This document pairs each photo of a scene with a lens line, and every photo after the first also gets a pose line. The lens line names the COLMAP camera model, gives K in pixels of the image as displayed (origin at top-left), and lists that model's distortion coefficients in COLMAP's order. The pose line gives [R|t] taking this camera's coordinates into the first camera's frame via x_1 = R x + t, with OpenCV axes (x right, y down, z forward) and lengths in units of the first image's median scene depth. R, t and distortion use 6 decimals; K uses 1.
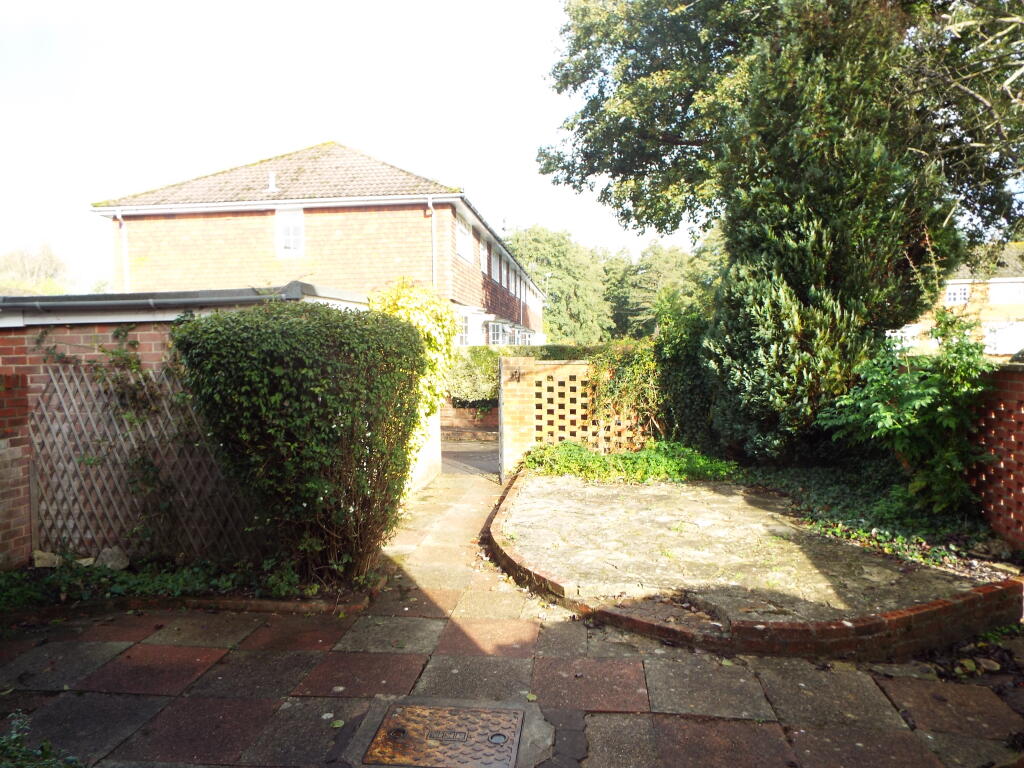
lens RADIAL K [[743.4, 0, 512.2], [0, 743.4, 381.9], [0, 0, 1]] dist [-0.013775, 0.006402]
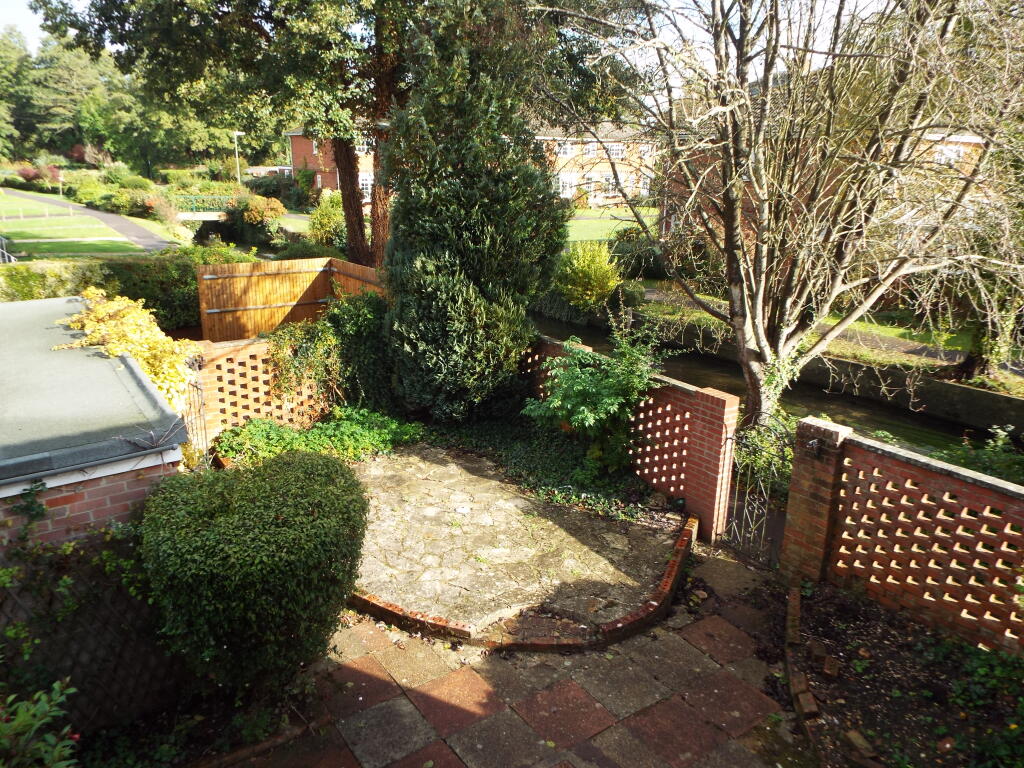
lens RADIAL K [[743.4, 0, 507.2], [0, 743.4, 386.3], [0, 0, 1]] dist [-0.013775, 0.006402]
pose [[0.750415, -0.167158, 0.639481, -0.322506], [-0.003294, 0.966535, 0.256514, -0.236310], [-0.660959, -0.194598, 0.724752, 0.055154]]
